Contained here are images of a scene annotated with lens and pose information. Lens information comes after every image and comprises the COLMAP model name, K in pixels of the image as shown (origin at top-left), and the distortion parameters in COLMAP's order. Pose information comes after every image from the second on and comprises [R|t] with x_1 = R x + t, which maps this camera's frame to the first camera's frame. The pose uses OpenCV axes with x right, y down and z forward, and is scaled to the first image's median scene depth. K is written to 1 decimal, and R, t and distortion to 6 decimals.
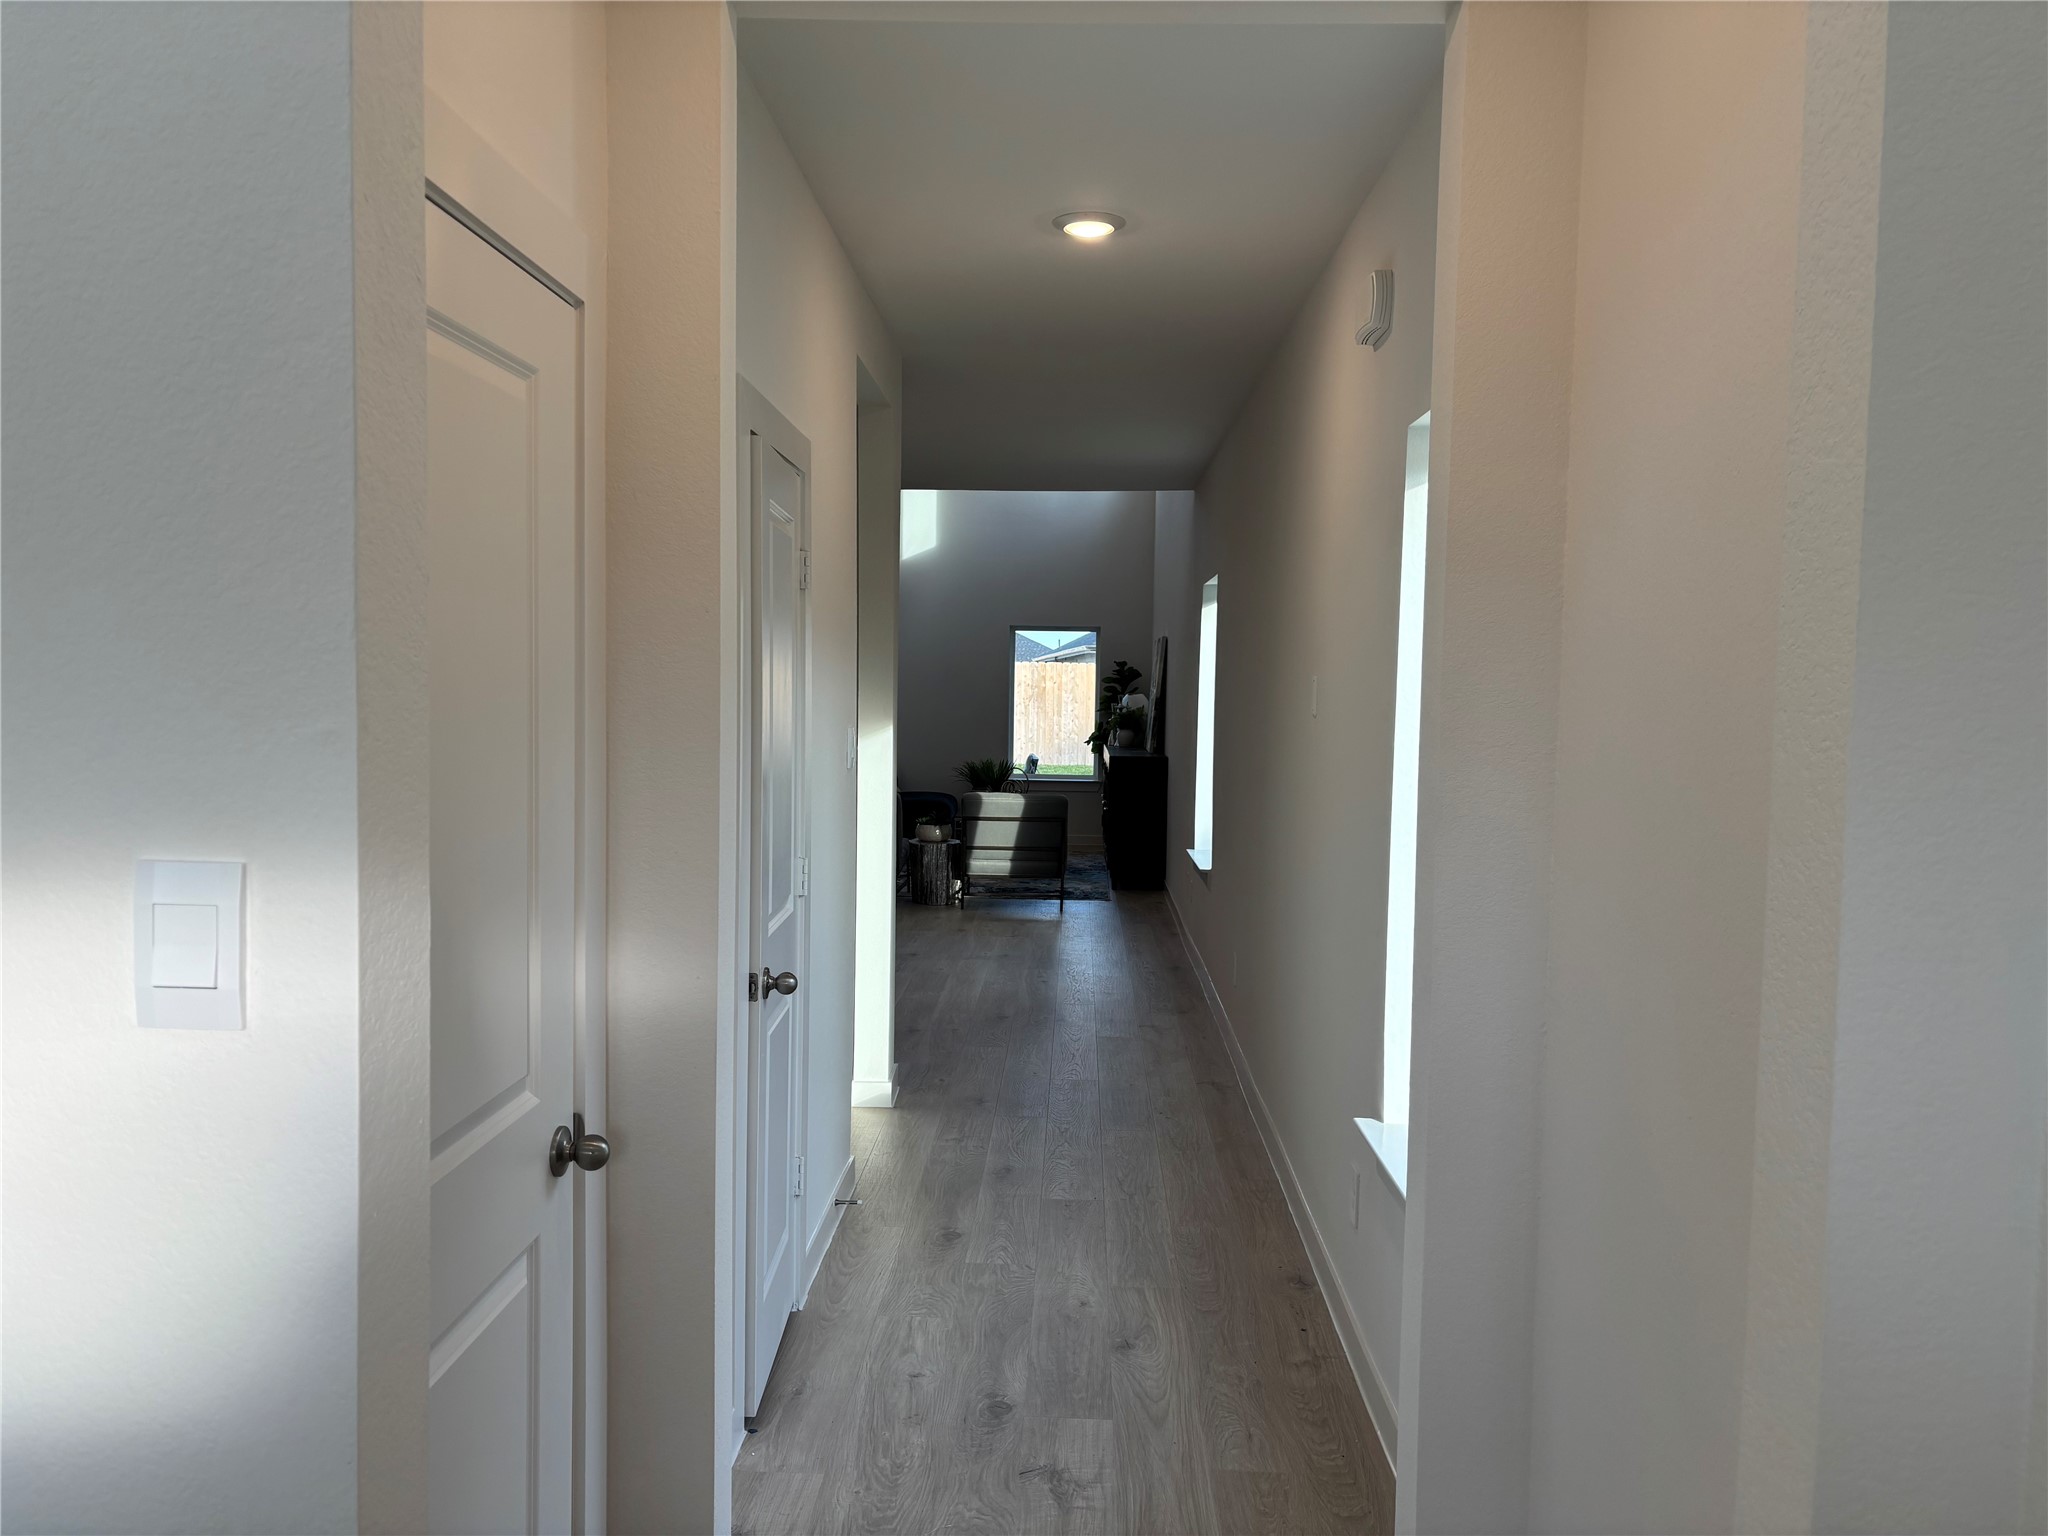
lens RADIAL K [[1560.0, 0, 1024.3], [0, 1560.0, 769.3], [0, 0, 1]] dist [-0.001145, -0.011034]
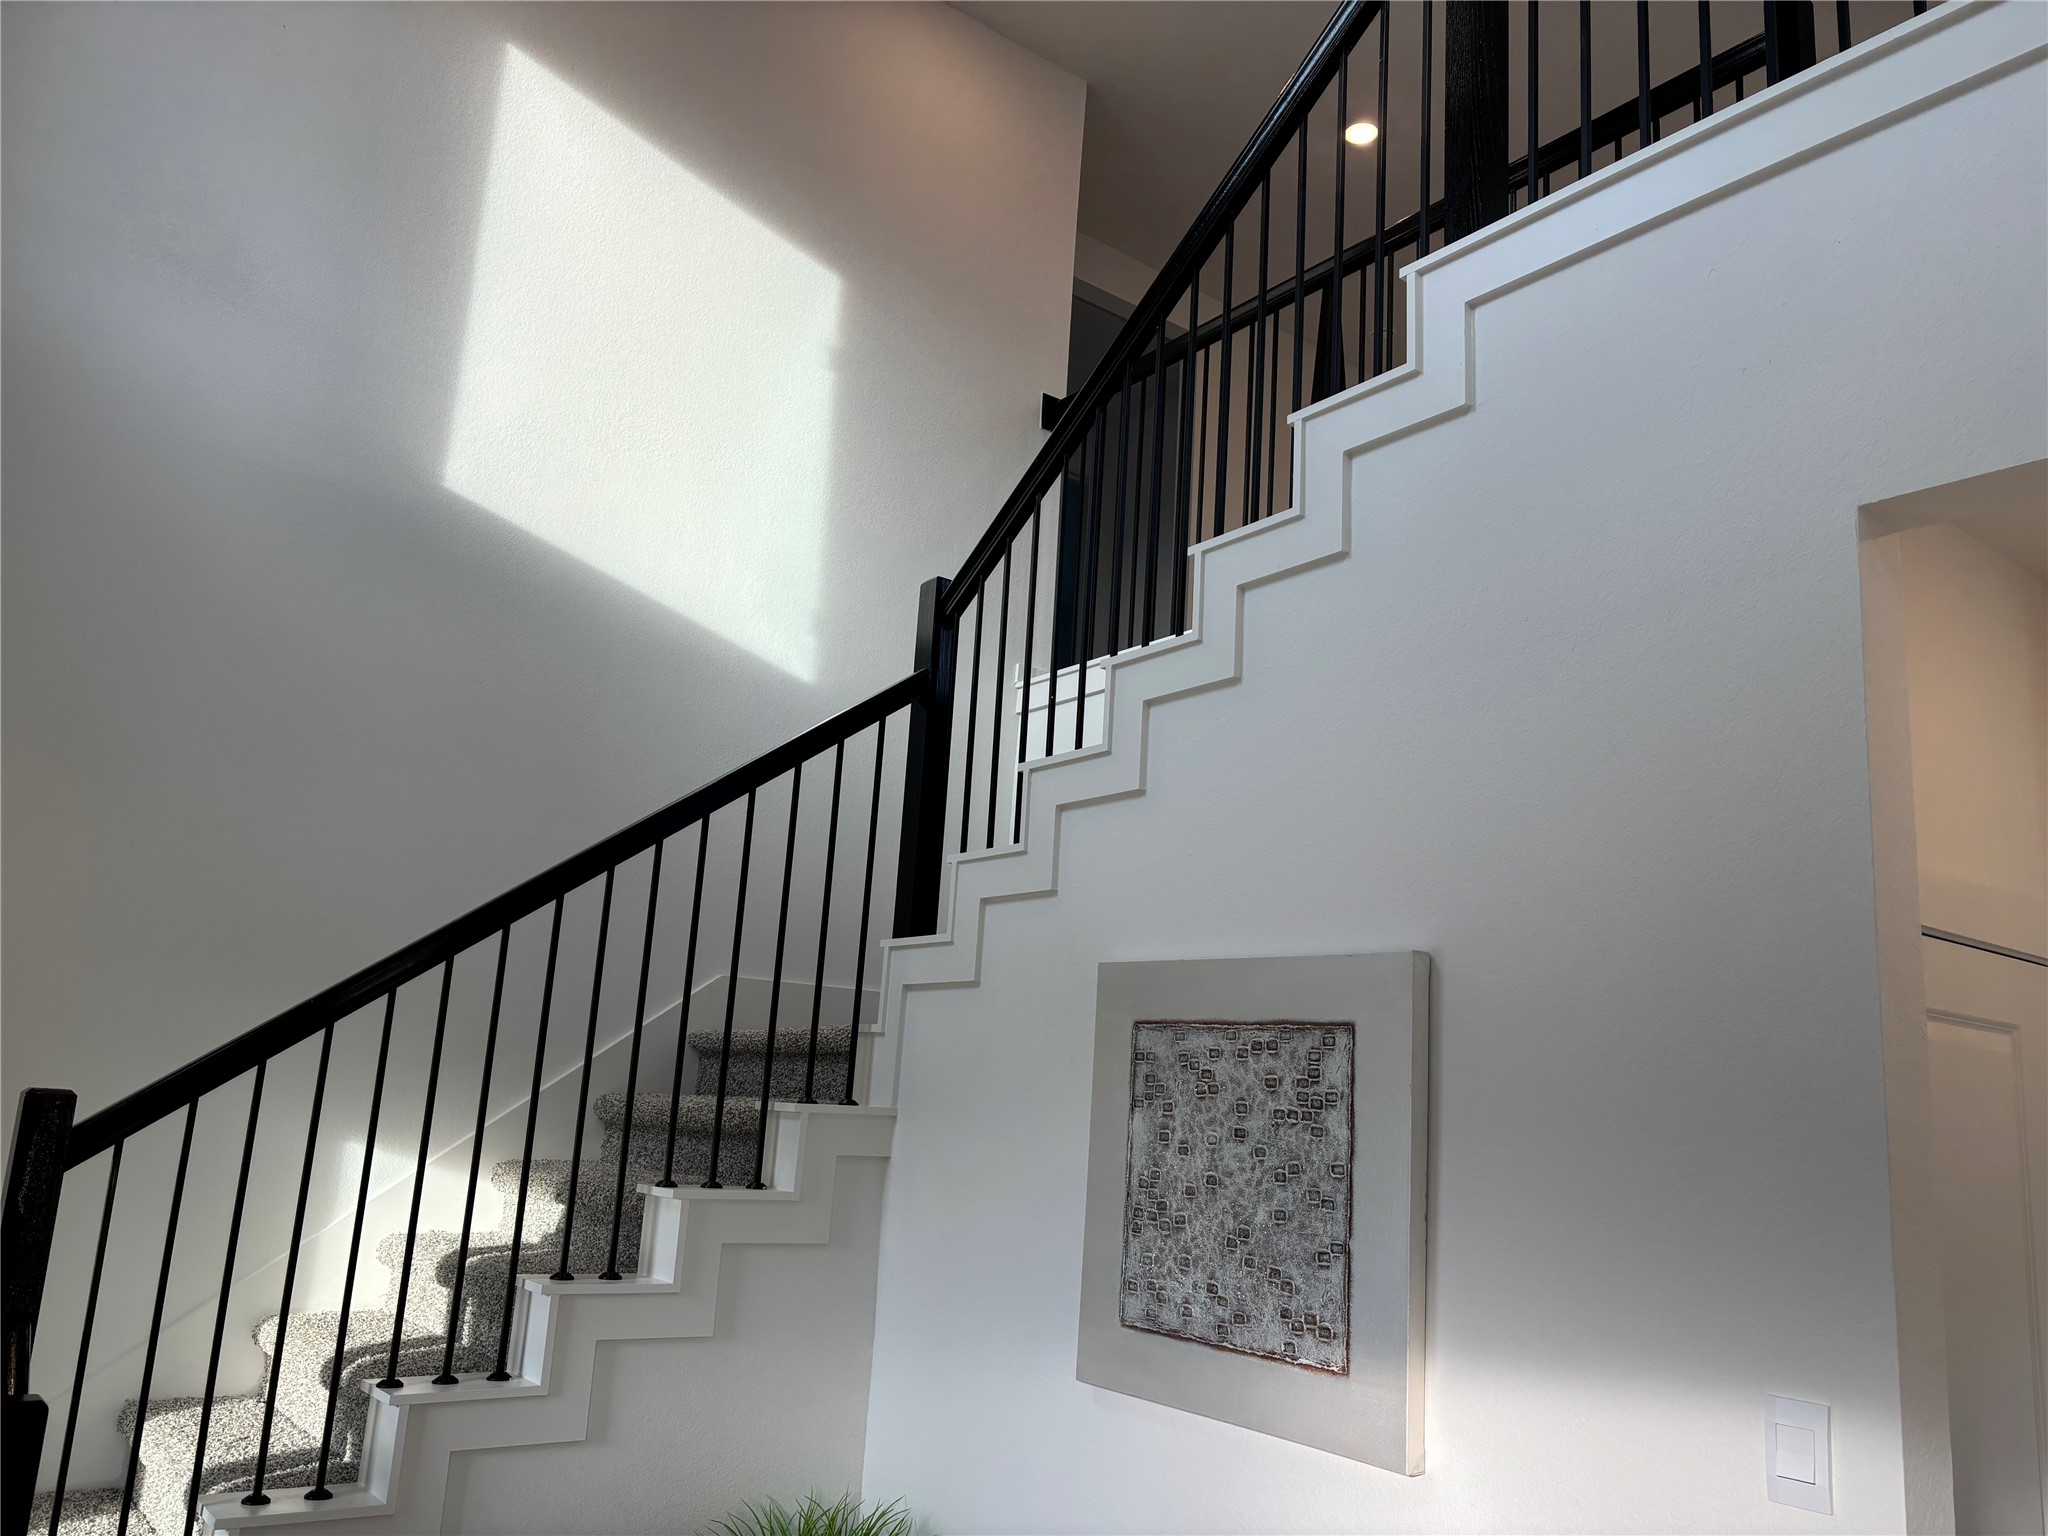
lens RADIAL K [[1560.0, 0, 1024.0], [0, 1560.0, 774.0], [0, 0, 1]] dist [-0.001145, -0.011034]
pose [[0.633704, -0.142089, -0.760414, 0.309349], [-0.094854, 0.961296, -0.258673, -0.076708], [0.767738, 0.236051, 0.595700, -0.797476]]
